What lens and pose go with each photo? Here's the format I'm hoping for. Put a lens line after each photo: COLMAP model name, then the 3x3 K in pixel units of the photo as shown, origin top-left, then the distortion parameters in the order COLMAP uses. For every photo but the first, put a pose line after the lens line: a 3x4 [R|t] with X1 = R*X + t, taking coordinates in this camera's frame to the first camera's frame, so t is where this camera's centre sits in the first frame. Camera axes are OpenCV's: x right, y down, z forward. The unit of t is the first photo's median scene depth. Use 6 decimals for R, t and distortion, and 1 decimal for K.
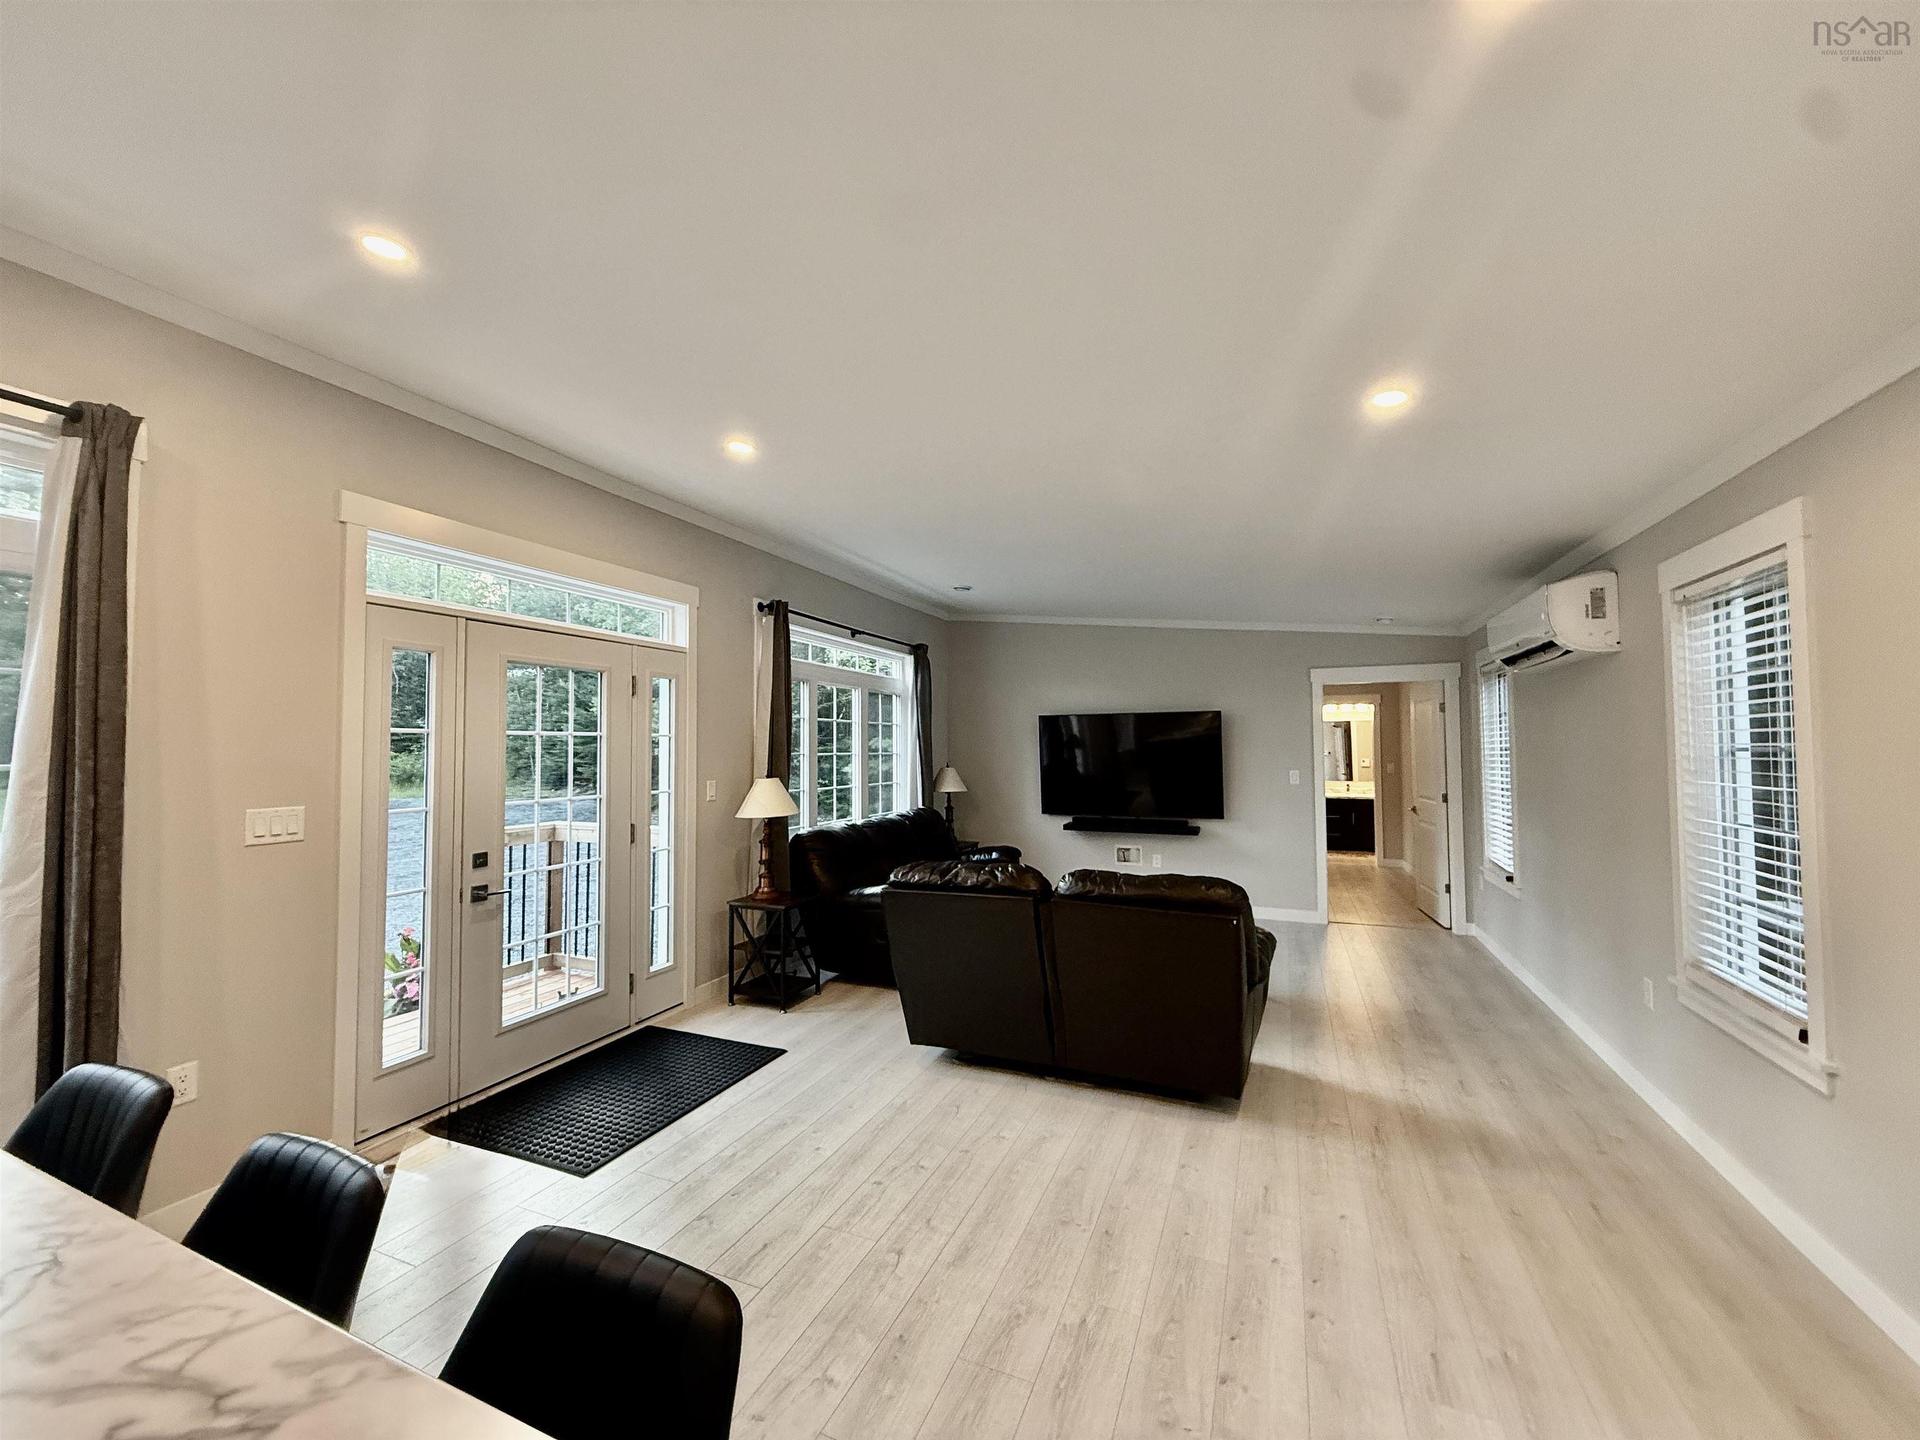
lens RADIAL K [[761.0, 0, 952.6], [0, 761.0, 721.7], [0, 0, 1]] dist [0.001541, 0.000081]
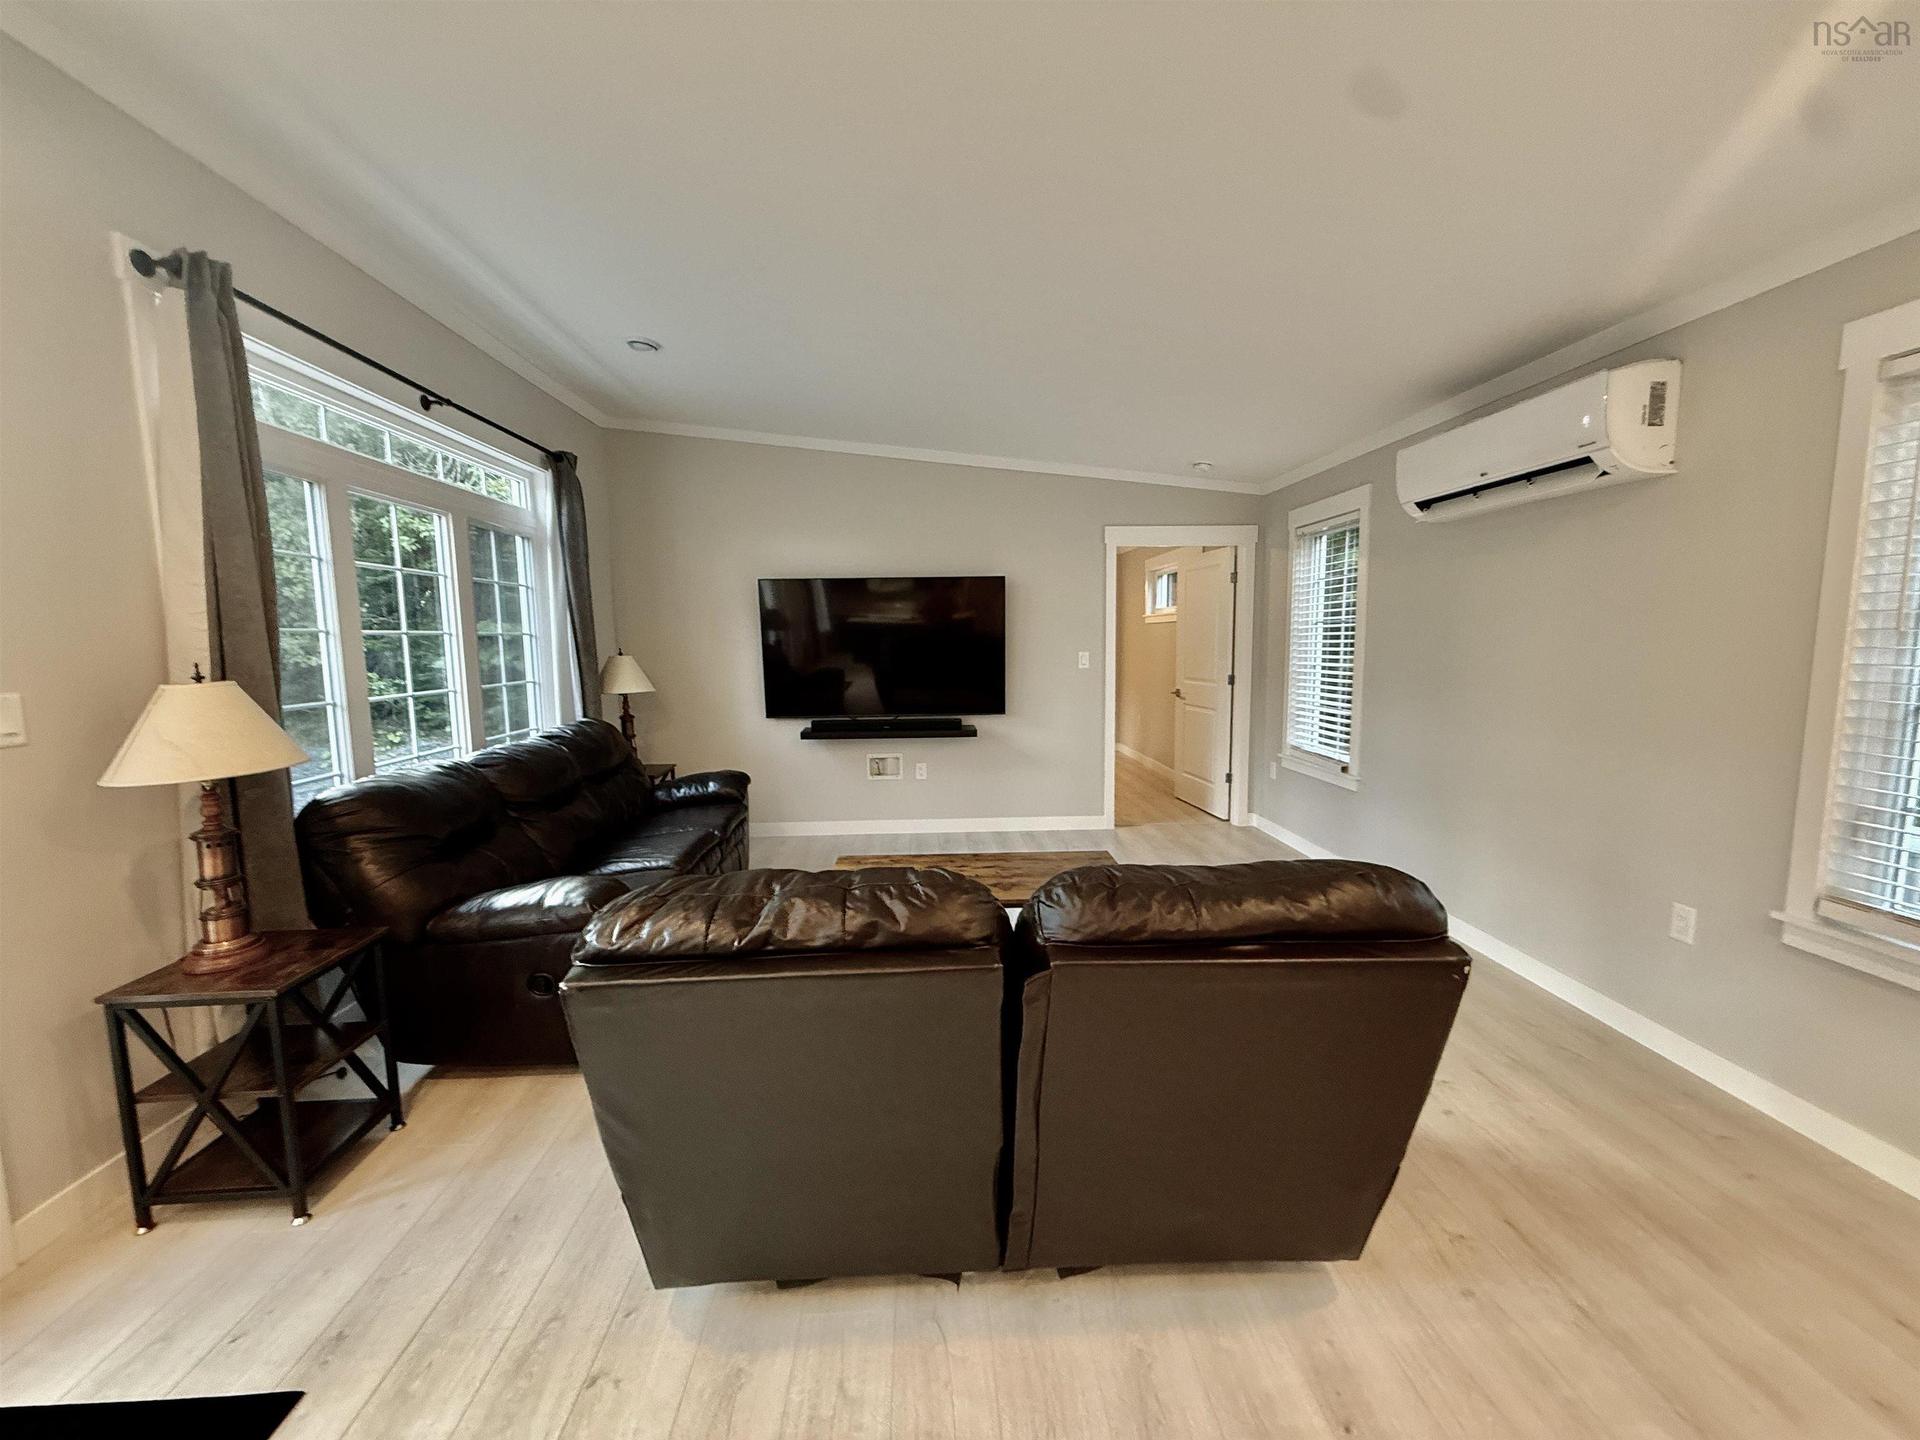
lens RADIAL K [[761.0, 0, 955.0], [0, 761.0, 719.5], [0, 0, 1]] dist [0.001541, 0.000081]
pose [[0.898069, -0.053802, 0.436551, -0.053151], [-0.008408, 0.990210, 0.139334, 0.030449], [-0.439773, -0.128802, 0.888825, 0.417162]]
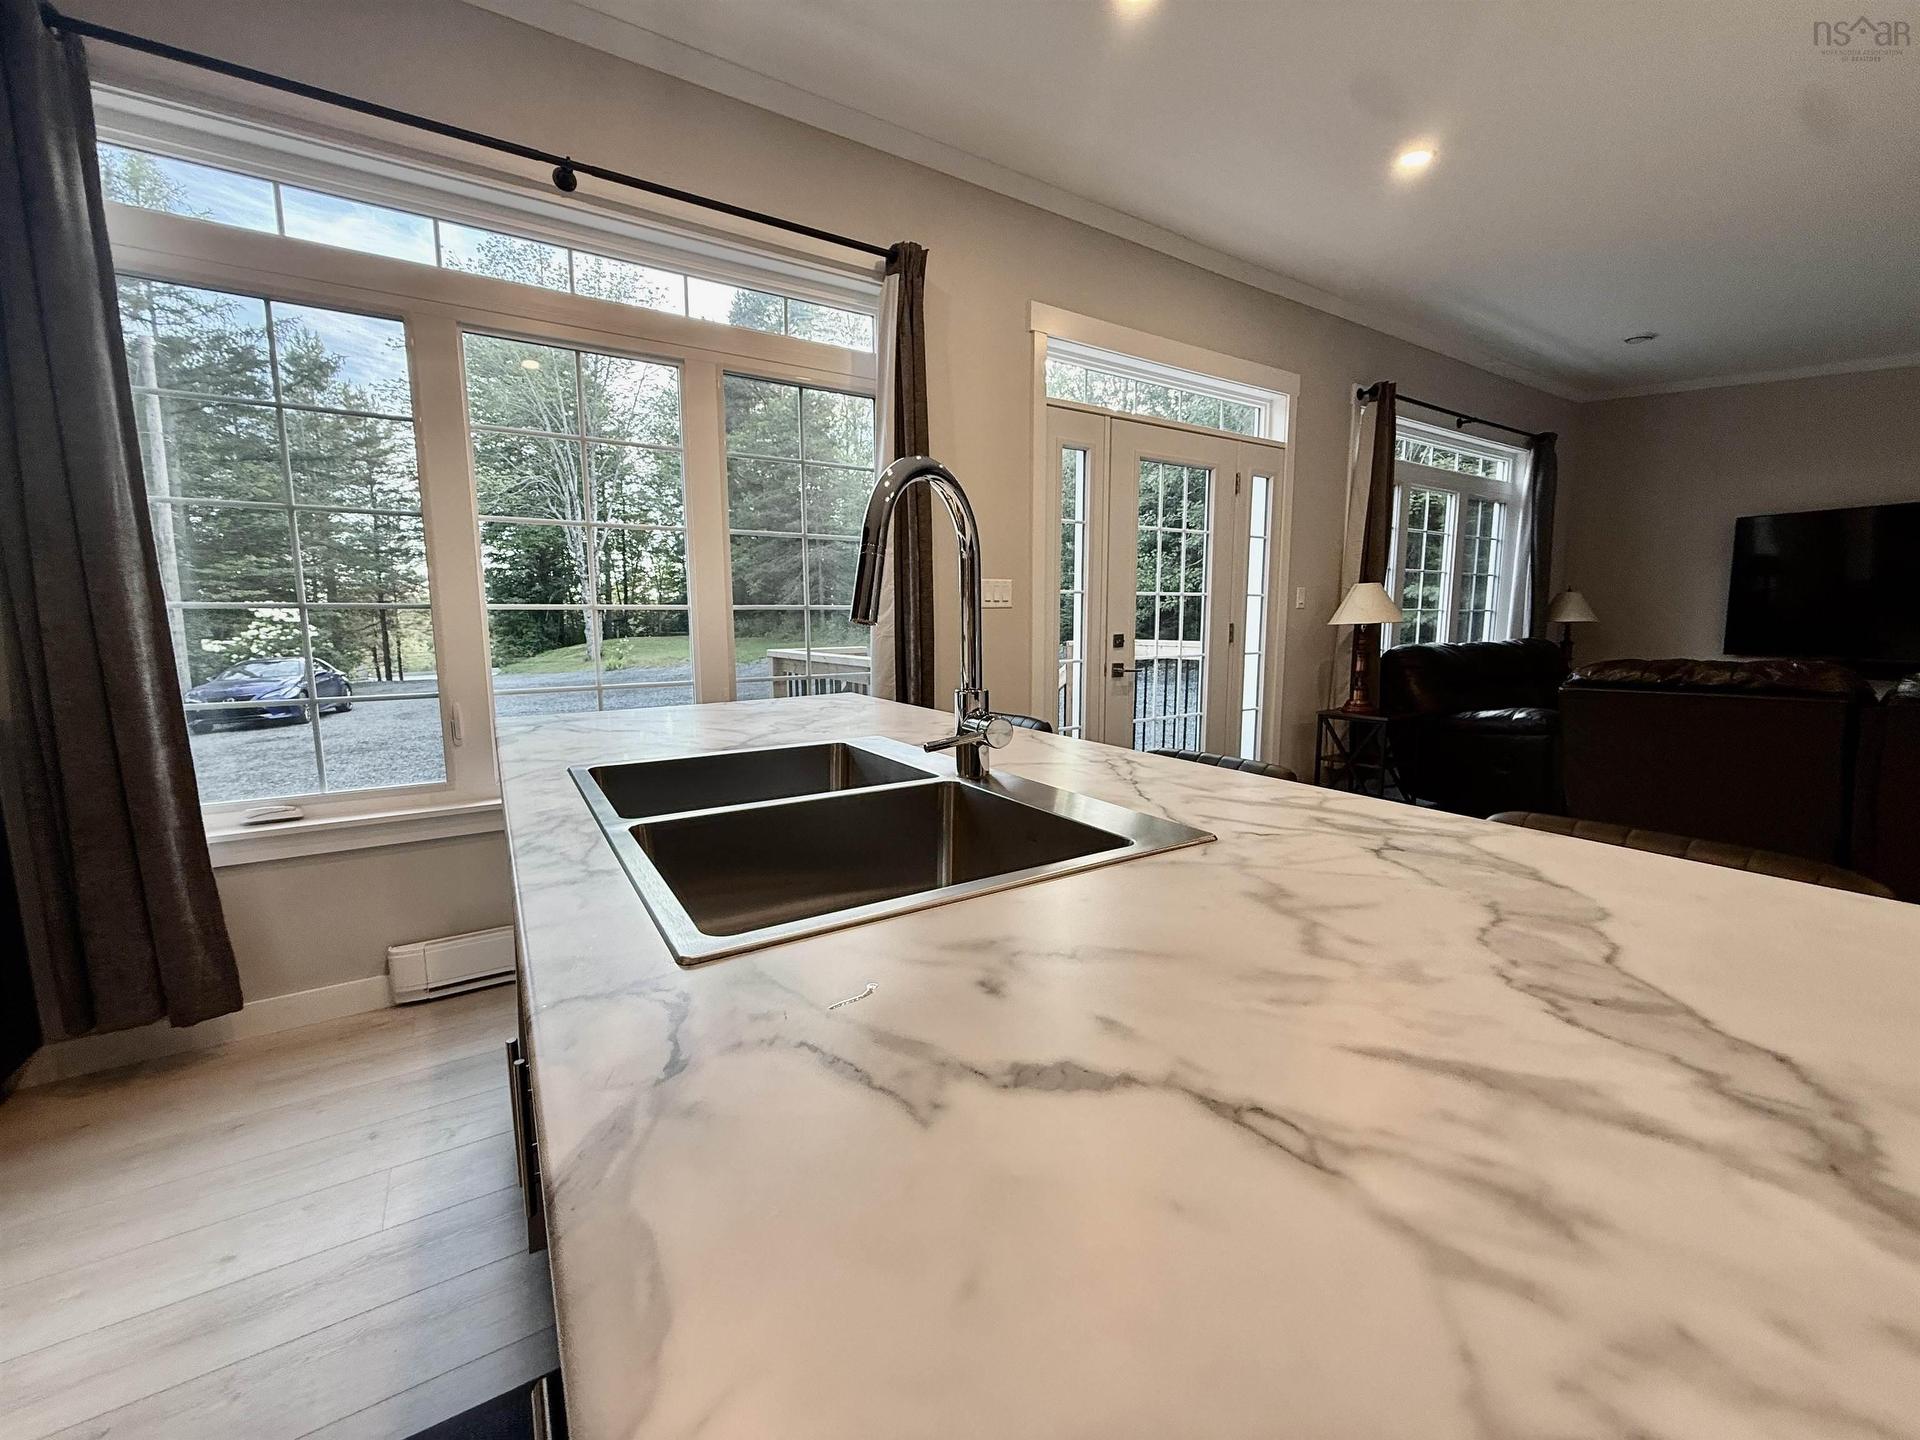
lens RADIAL K [[761.0, 0, 954.2], [0, 761.0, 720.4], [0, 0, 1]] dist [0.001541, 0.000081]
pose [[0.825299, 0.075151, -0.559673, -0.117351], [0.020789, 0.986390, 0.163105, 0.070863], [0.564313, -0.146246, 0.812504, -0.046467]]
